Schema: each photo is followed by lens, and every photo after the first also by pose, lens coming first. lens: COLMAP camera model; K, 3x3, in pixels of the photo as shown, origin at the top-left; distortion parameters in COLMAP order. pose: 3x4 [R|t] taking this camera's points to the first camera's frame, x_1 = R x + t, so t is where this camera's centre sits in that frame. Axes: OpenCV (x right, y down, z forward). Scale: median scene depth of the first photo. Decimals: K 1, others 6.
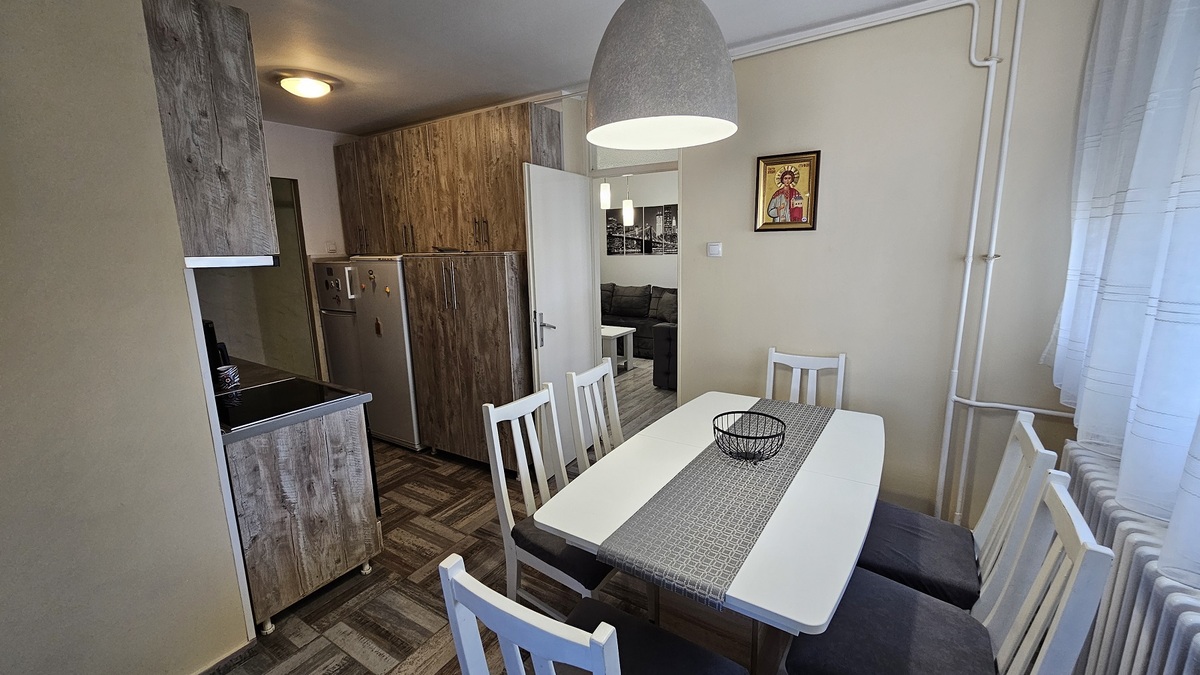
lens RADIAL K [[485.5, 0, 605.3], [0, 485.5, 346.2], [0, 0, 1]] dist [-0.001896, 0.002048]
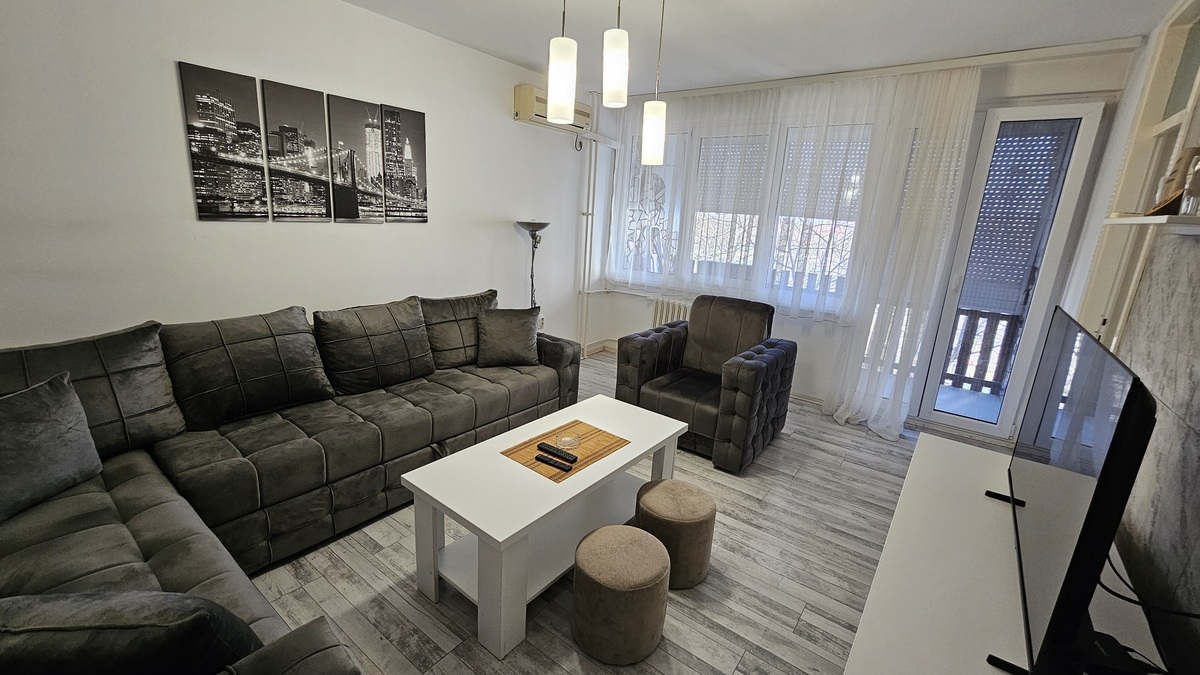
lens RADIAL K [[485.5, 0, 595.4], [0, 485.5, 339.2], [0, 0, 1]] dist [-0.001896, 0.002048]
pose [[0.079871, -0.235635, 0.968554, -0.302647], [0.137111, 0.965019, 0.223468, -0.156140], [-0.987330, 0.114951, 0.109386, 0.760625]]
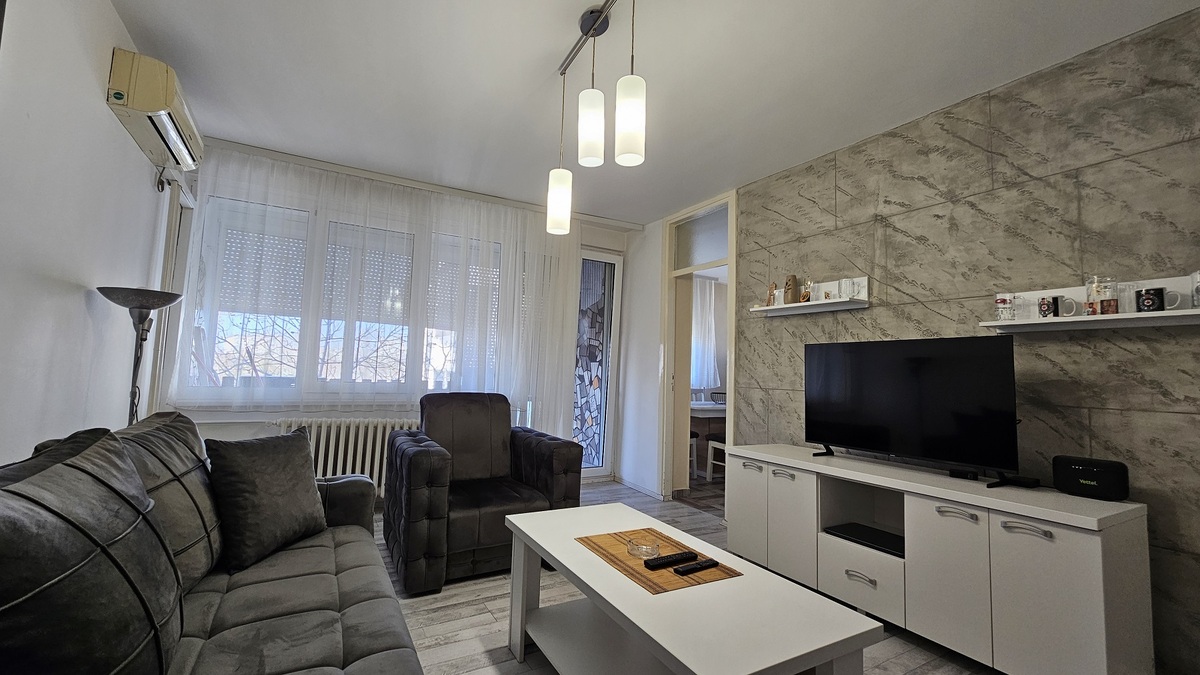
lens RADIAL K [[485.5, 0, 594.3], [0, 485.5, 334.0], [0, 0, 1]] dist [-0.001896, 0.002048]
pose [[-0.888925, 0.015795, 0.457781, -0.122520], [0.064035, 0.993876, 0.090051, -0.154521], [-0.453555, 0.109363, -0.884493, 1.009426]]
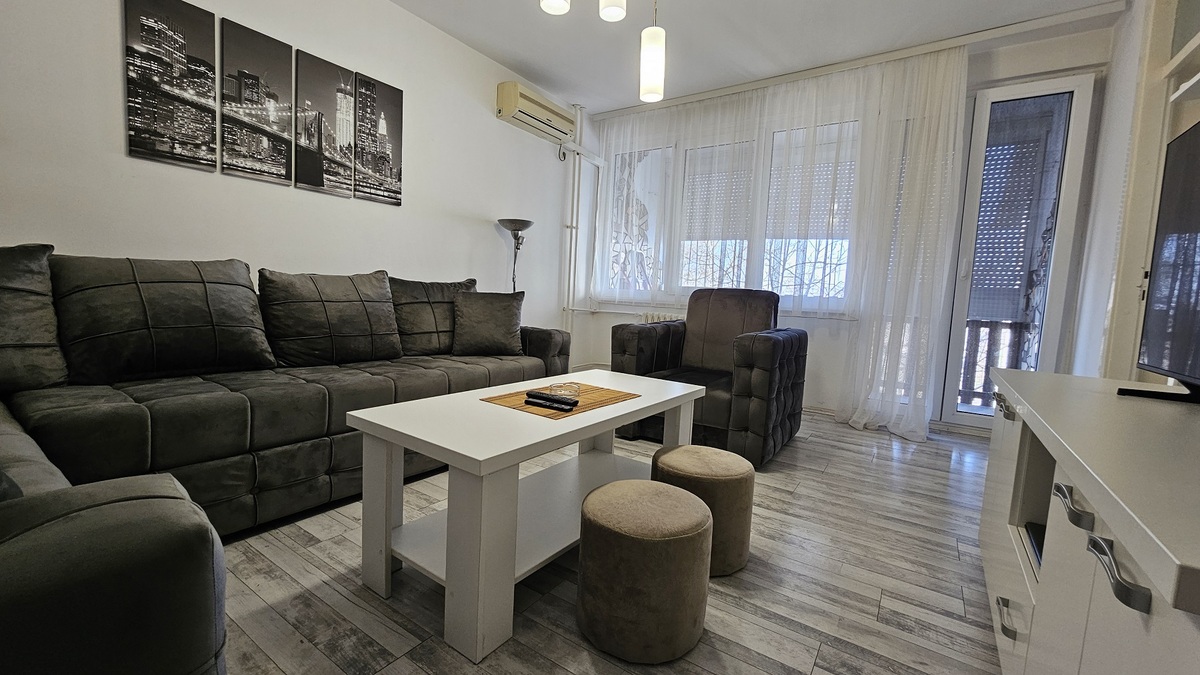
lens RADIAL K [[485.5, 0, 592.2], [0, 485.5, 336.2], [0, 0, 1]] dist [-0.001896, 0.002048]
pose [[0.036354, -0.080335, 0.996105, -0.267265], [0.146490, 0.986425, 0.074208, -0.077570], [-0.988544, 0.143221, 0.047629, 0.787134]]
